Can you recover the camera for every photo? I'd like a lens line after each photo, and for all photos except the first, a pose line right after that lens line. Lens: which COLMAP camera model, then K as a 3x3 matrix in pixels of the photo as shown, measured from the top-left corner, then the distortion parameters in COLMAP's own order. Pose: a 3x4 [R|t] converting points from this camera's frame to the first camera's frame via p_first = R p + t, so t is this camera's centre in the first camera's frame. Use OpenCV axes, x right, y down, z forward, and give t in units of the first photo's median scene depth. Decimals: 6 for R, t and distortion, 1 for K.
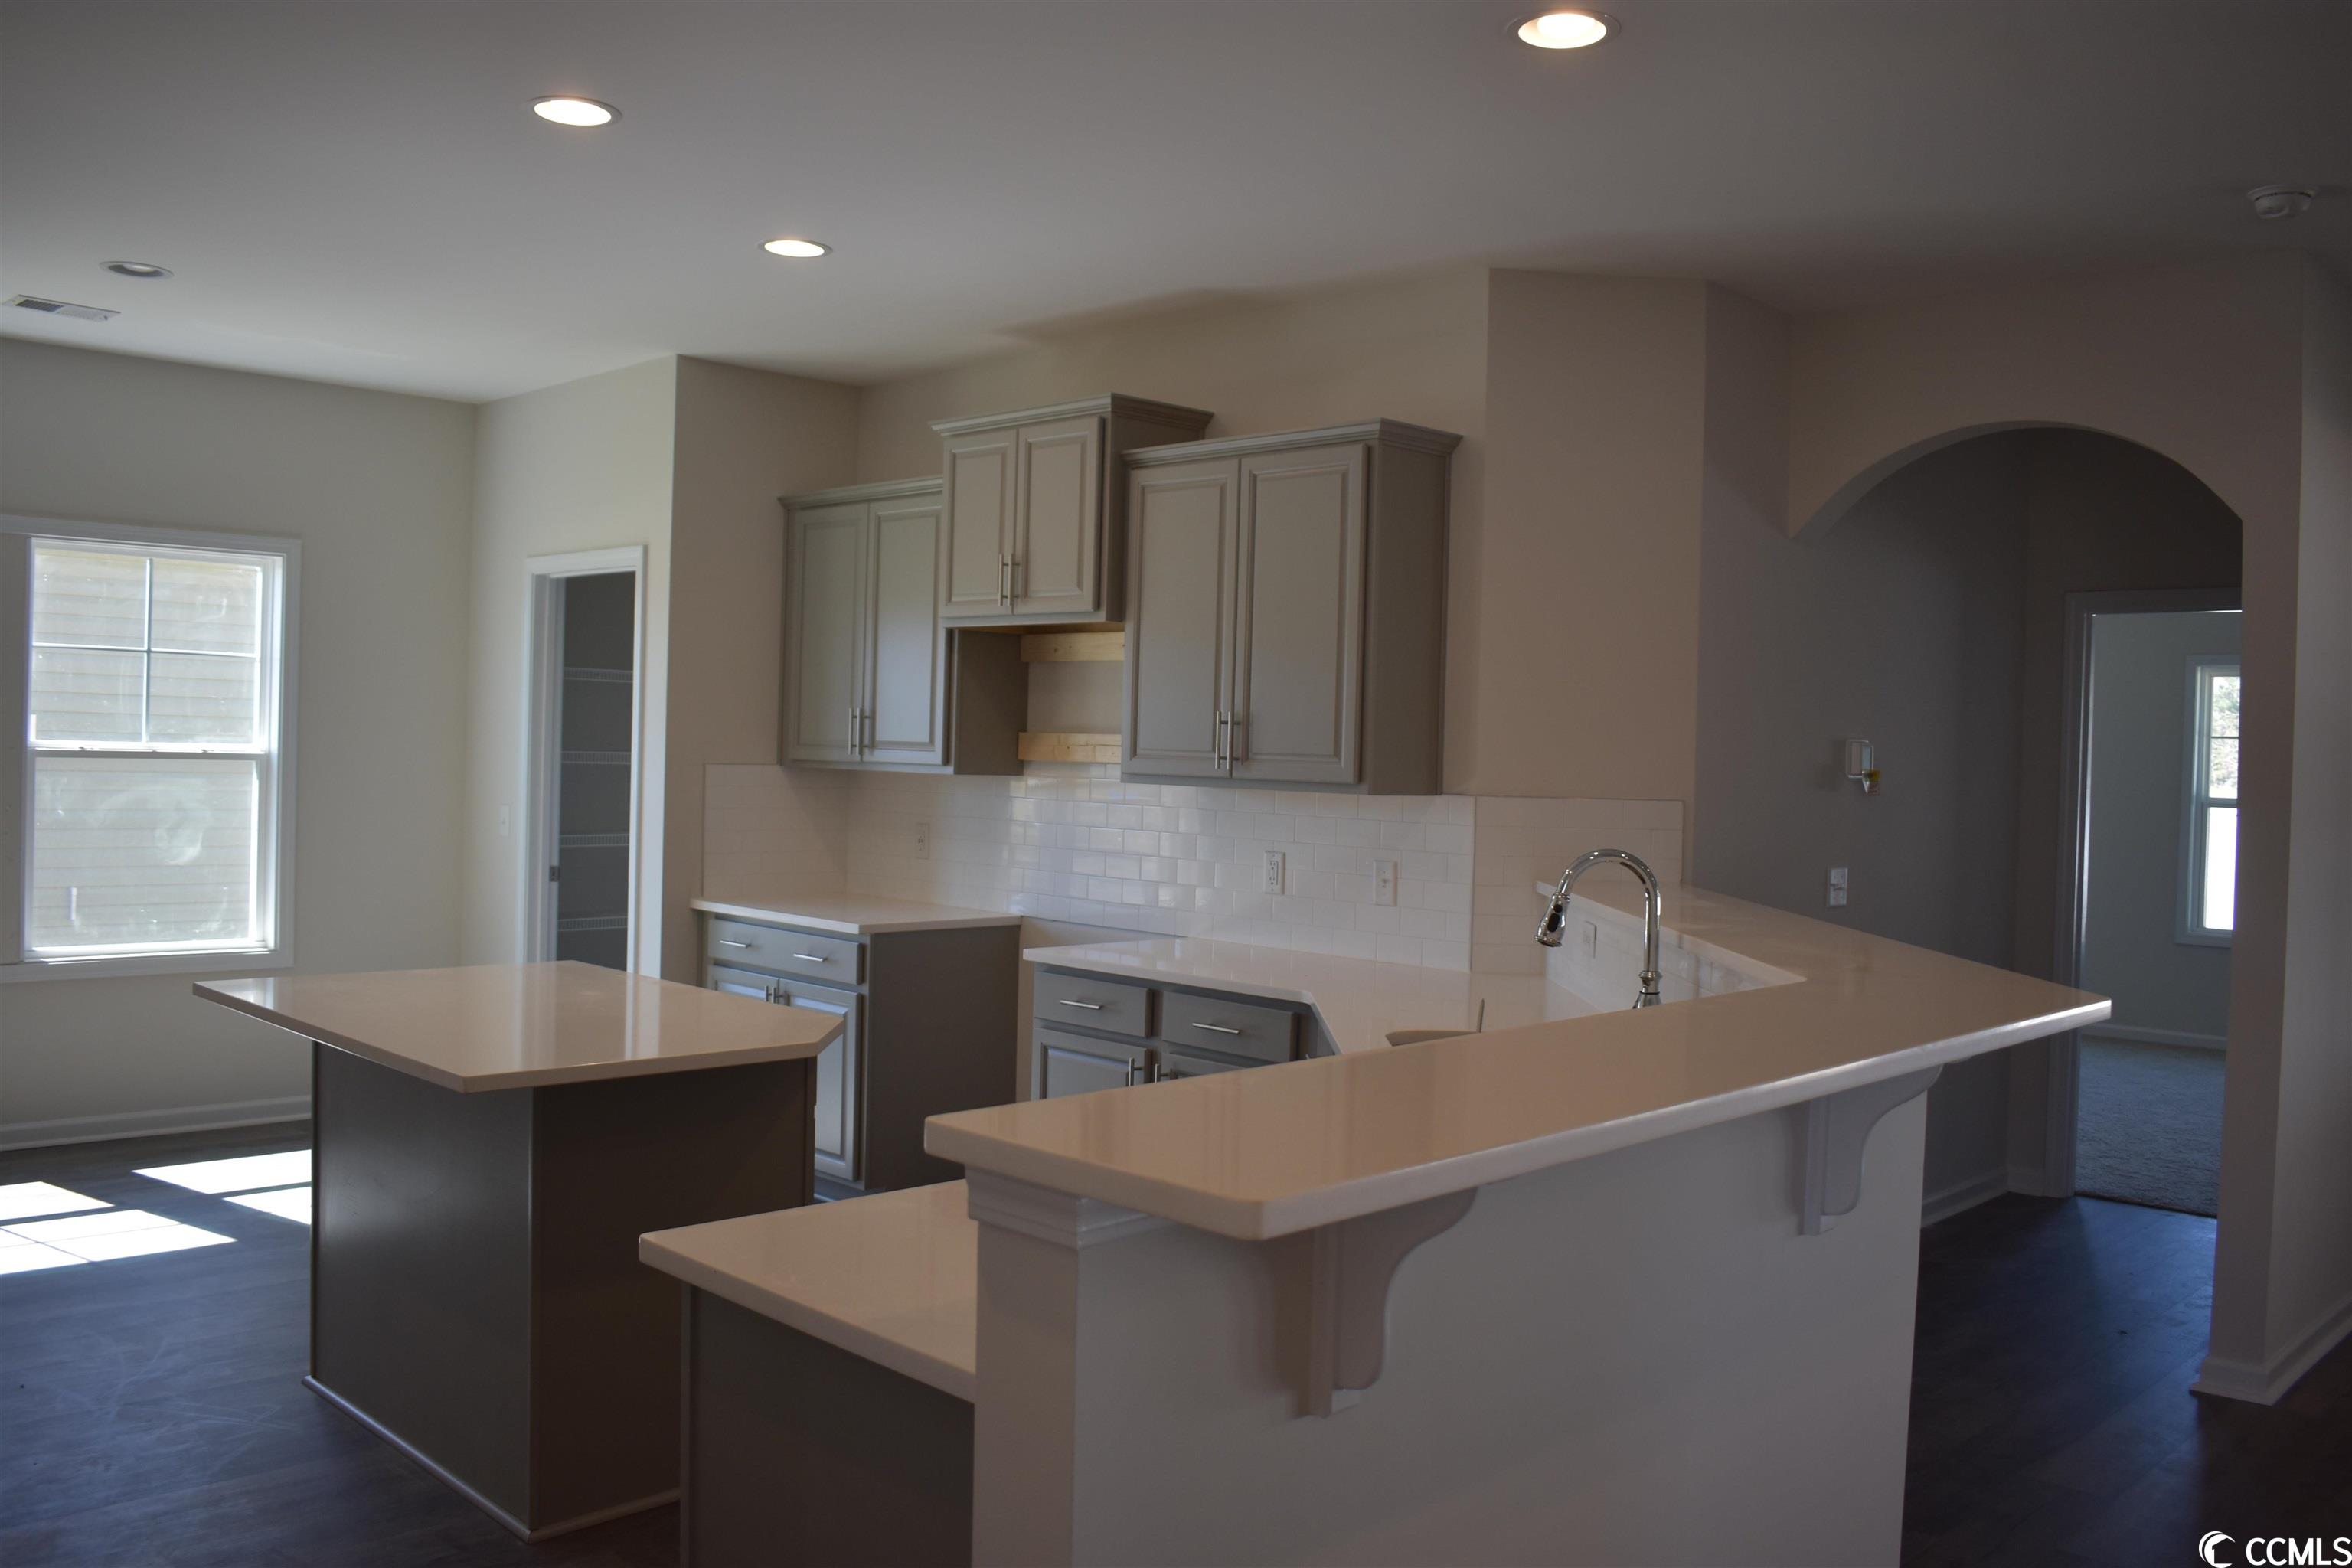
lens RADIAL K [[1878.3, 0, 1176.3], [0, 1878.3, 782.4], [0, 0, 1]] dist [-0.100281, -0.001579]
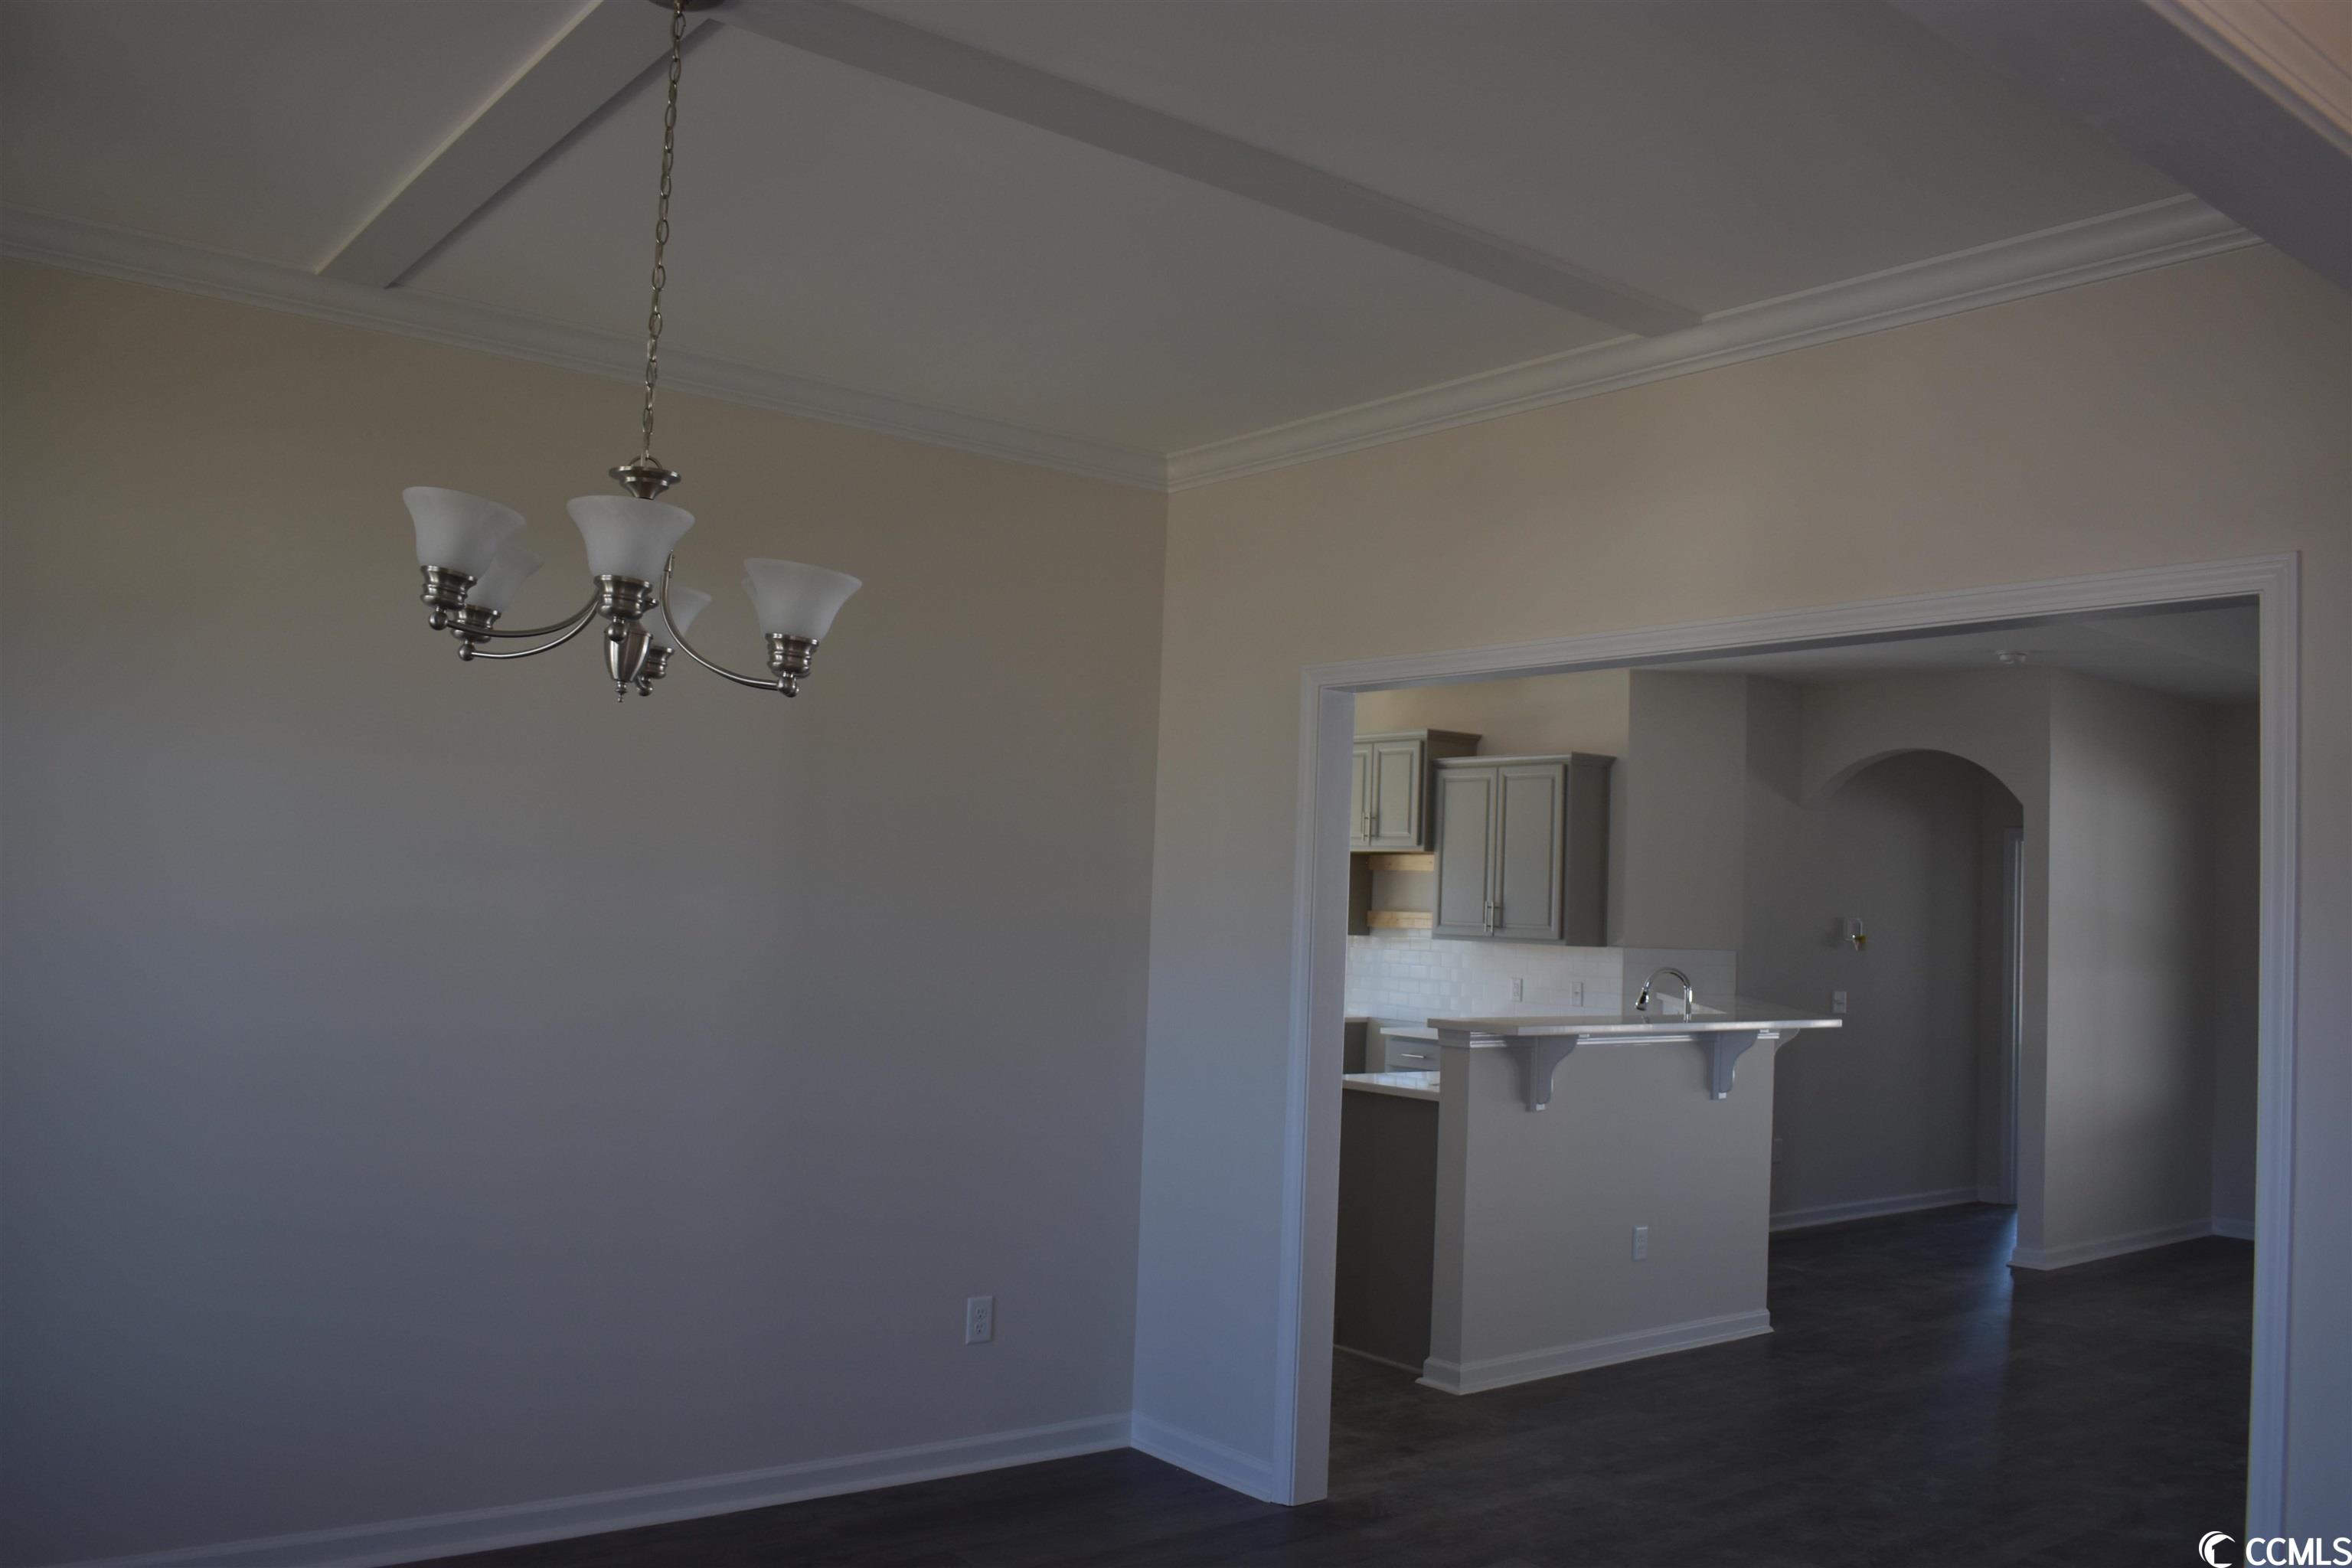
lens RADIAL K [[1878.3, 0, 1176.3], [0, 1878.3, 795.6], [0, 0, 1]] dist [-0.100281, -0.001579]
pose [[0.992529, 0.001594, -0.122001, -0.054734], [-0.011644, 0.996588, -0.081708, 0.012846], [0.121455, 0.082518, 0.989161, -0.860618]]
